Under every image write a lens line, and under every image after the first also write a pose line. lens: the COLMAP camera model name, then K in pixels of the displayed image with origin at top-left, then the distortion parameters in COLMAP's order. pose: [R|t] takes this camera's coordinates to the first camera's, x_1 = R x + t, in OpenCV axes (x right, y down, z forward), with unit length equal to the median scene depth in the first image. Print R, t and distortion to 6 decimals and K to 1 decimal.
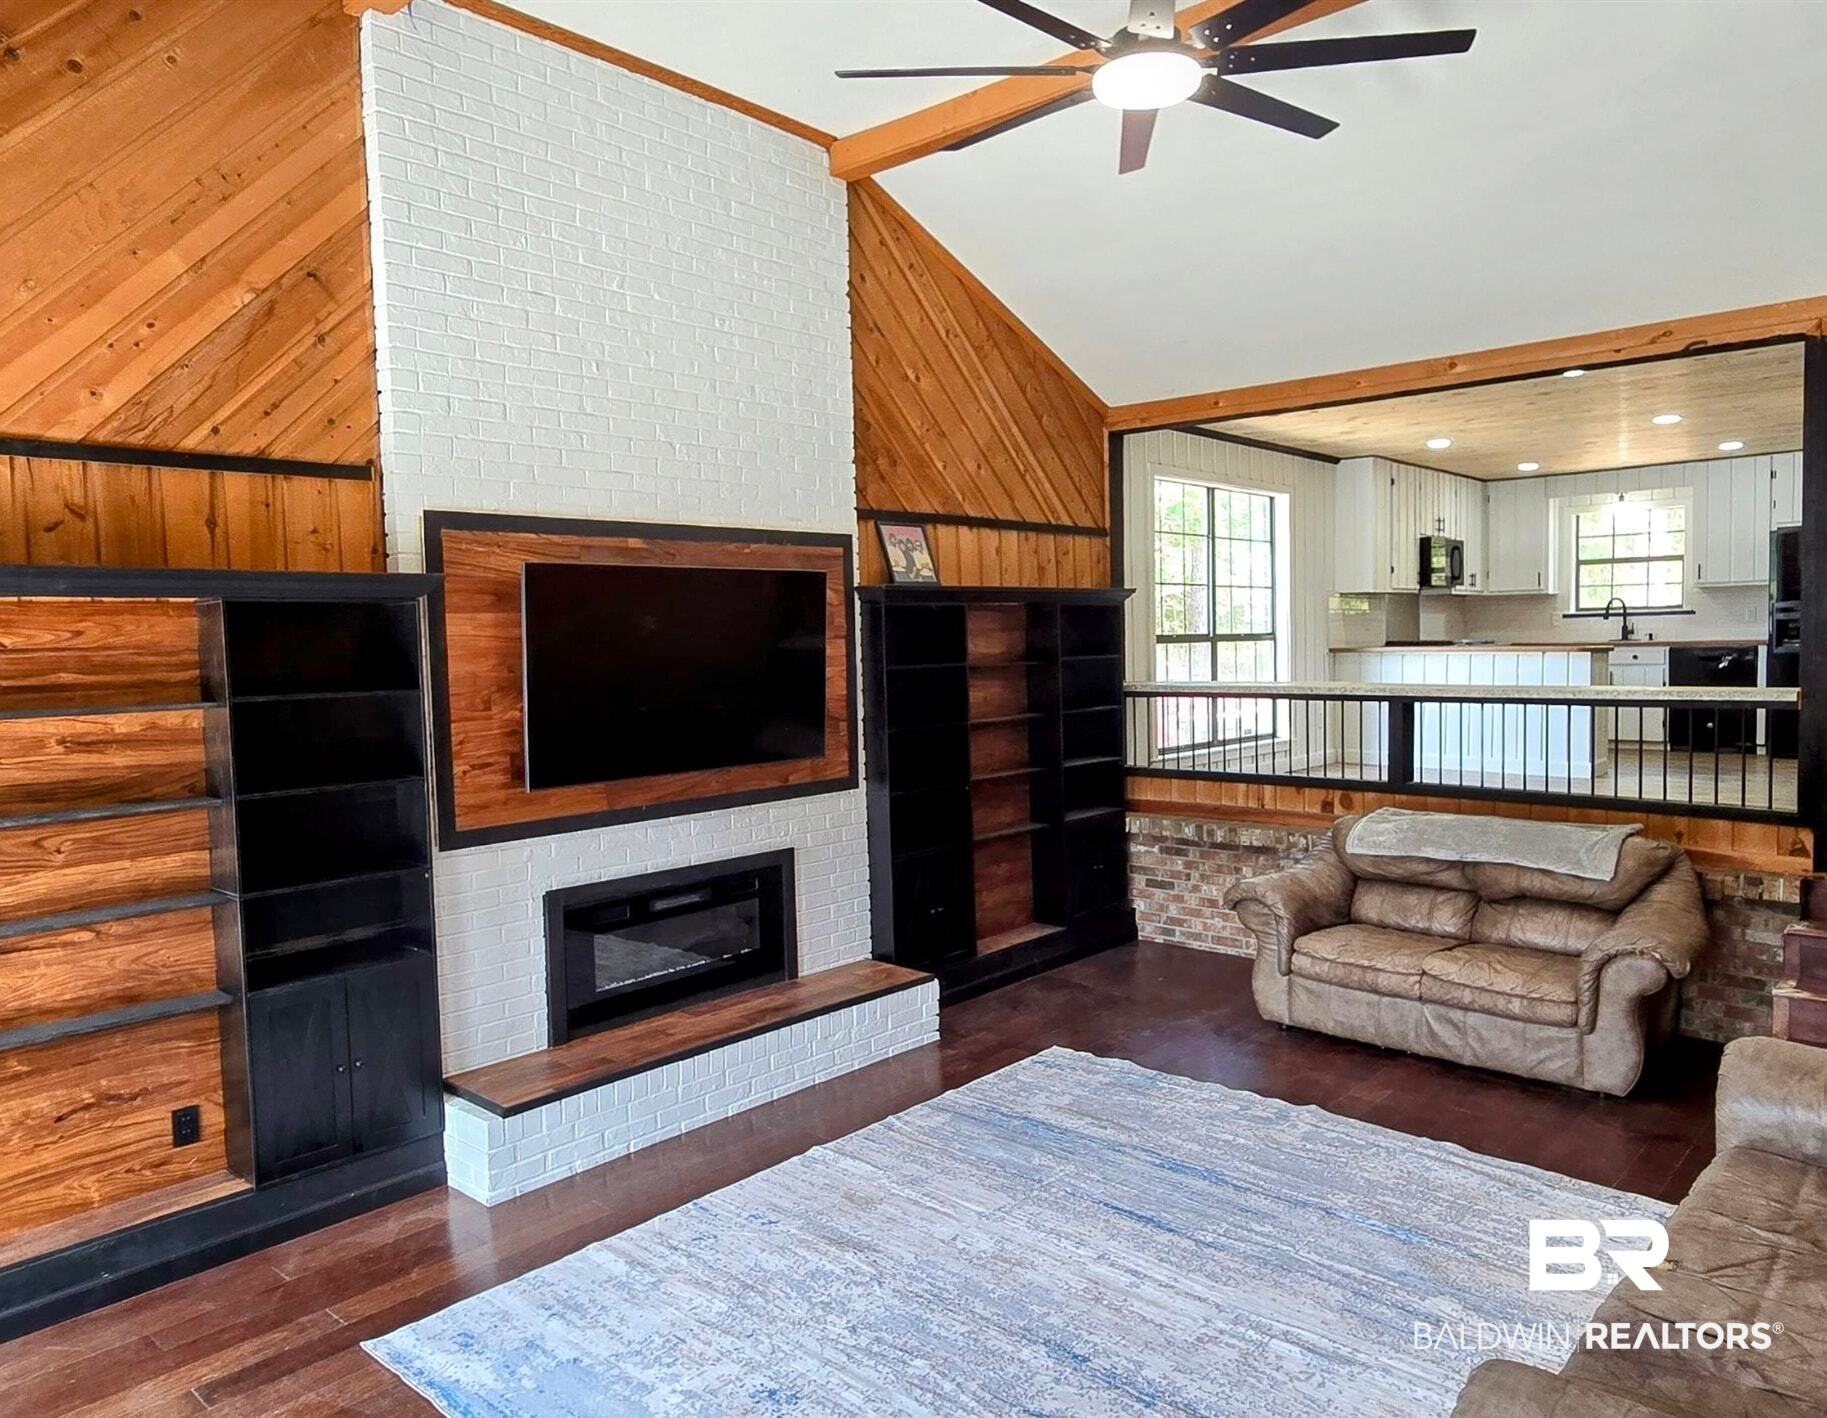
lens RADIAL K [[1288.2, 0, 973.3], [0, 1288.2, 706.5], [0, 0, 1]] dist [-0.000373, 0.002637]
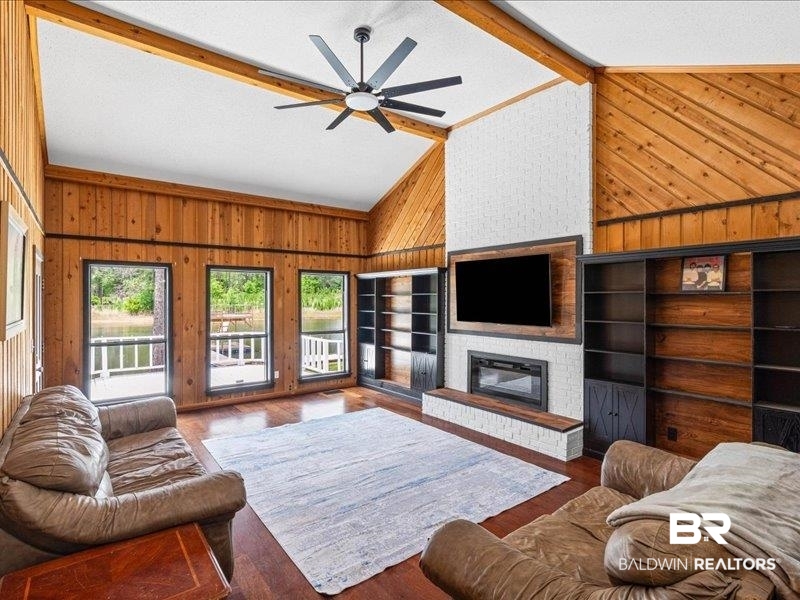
lens RADIAL K [[410.5, 0, 405.0], [0, 410.5, 302.4], [0, 0, 1]] dist [-0.000049, -0.000275]
pose [[-0.191641, 0.035936, -0.980807, 0.721061], [-0.049517, 0.997703, 0.046230, -0.032248], [0.980215, 0.057426, -0.189422, 0.871641]]
